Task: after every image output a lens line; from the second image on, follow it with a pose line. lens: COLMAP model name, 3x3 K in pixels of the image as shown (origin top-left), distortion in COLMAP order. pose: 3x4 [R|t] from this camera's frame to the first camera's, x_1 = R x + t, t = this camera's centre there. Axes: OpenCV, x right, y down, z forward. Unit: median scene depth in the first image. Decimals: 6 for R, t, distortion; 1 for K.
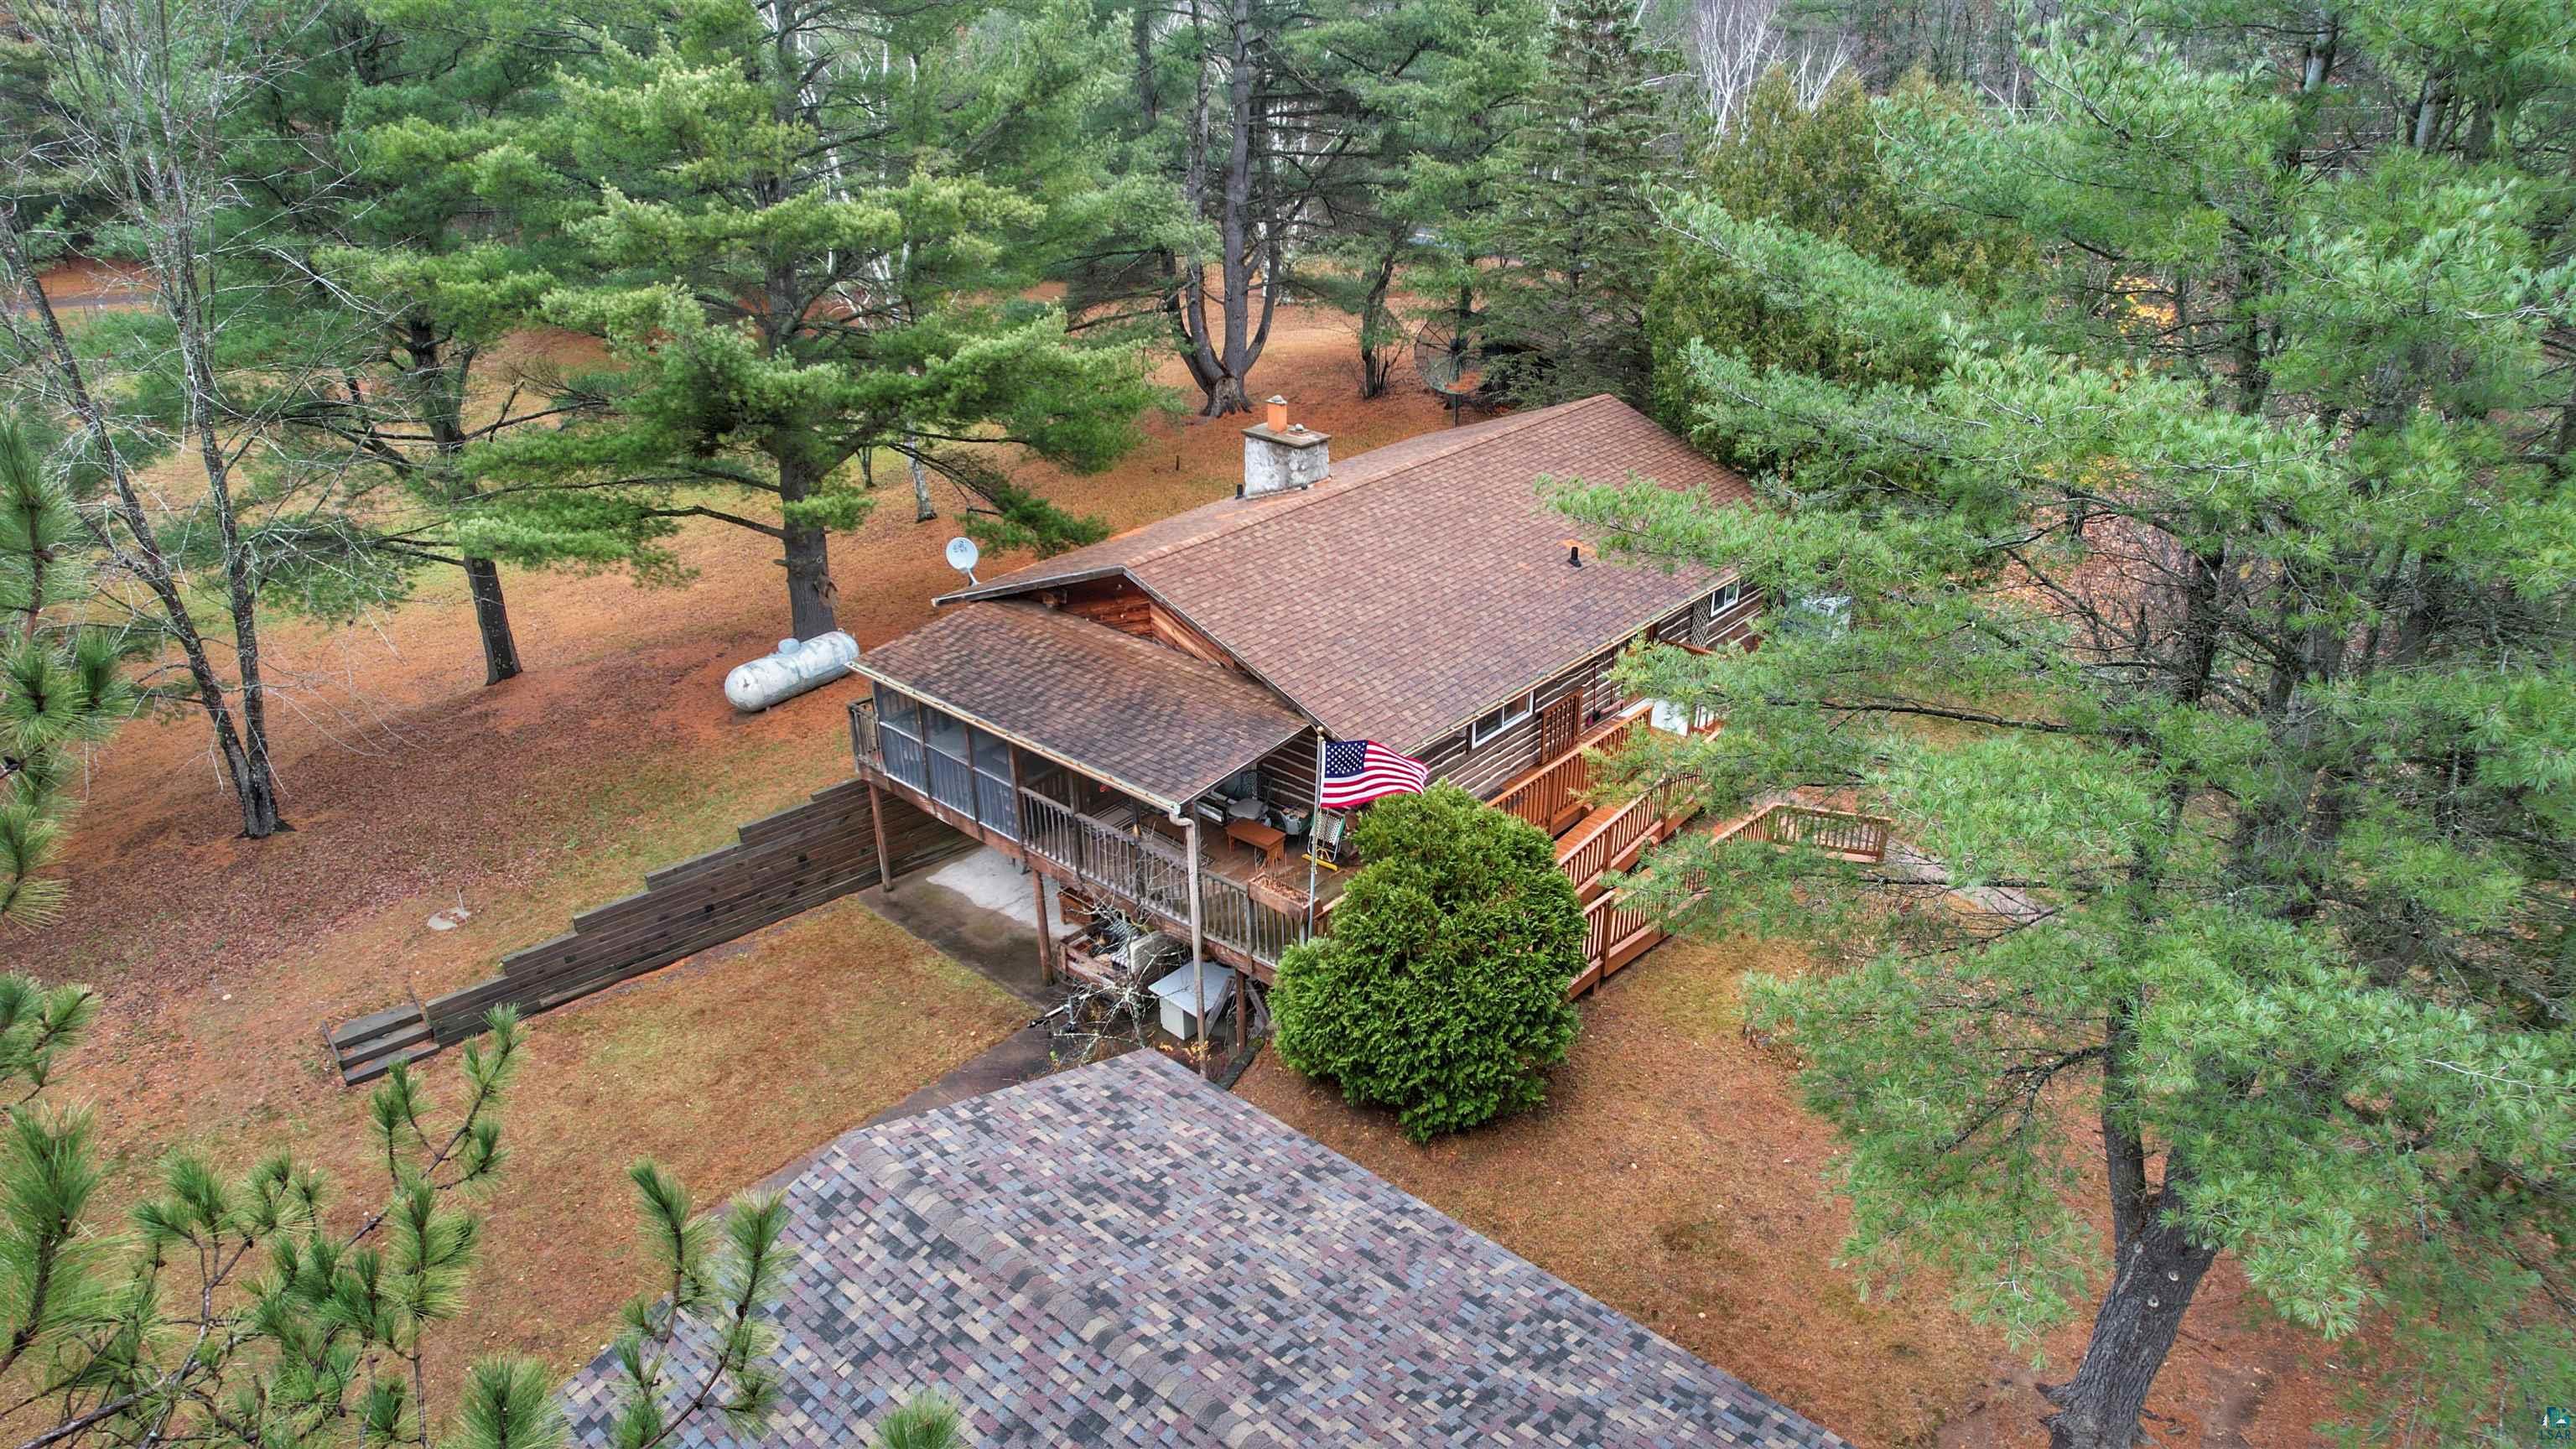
lens RADIAL K [[1786.4, 0, 1288.0], [0, 1786.4, 724.5], [0, 0, 1]] dist [-0.000026, -0.000405]
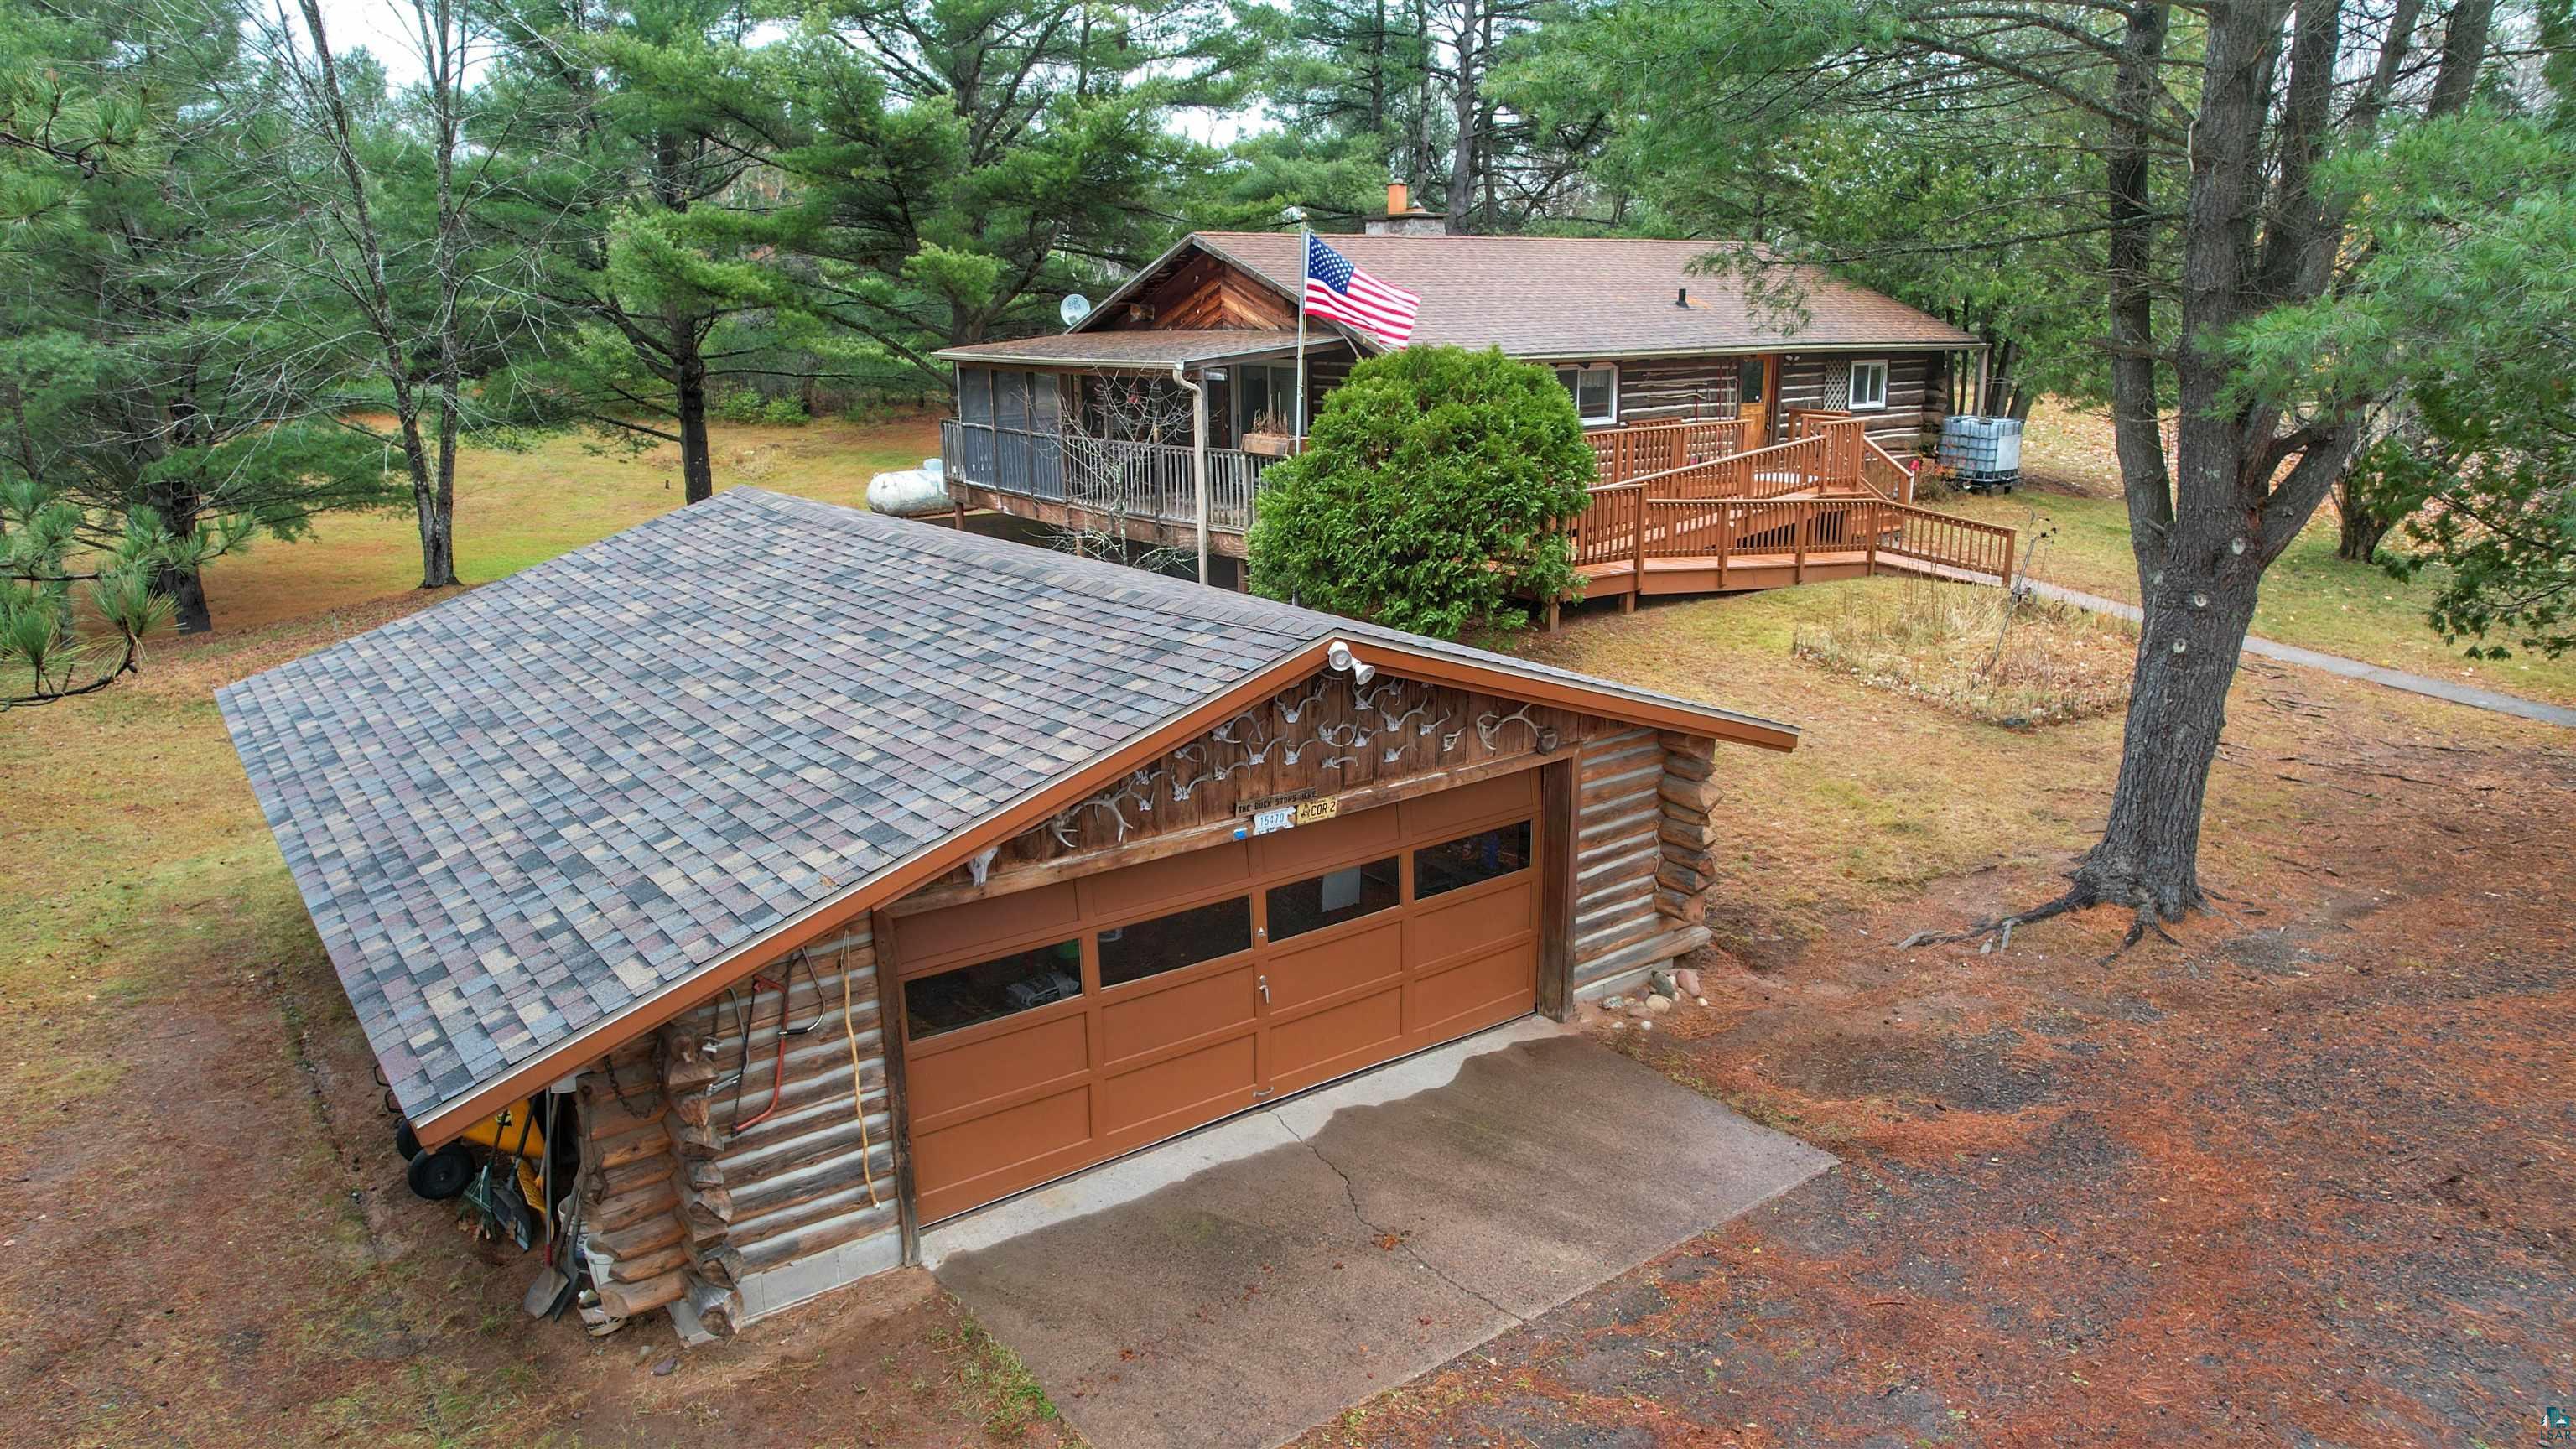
lens RADIAL K [[1786.4, 0, 1288.0], [0, 1786.4, 724.5], [0, 0, 1]] dist [-0.000026, -0.000405]
pose [[0.975316, 0.050651, -0.214927, 0.197469], [-0.101362, 0.967425, -0.231980, 0.421911], [0.196176, 0.248039, 0.948679, 0.132148]]
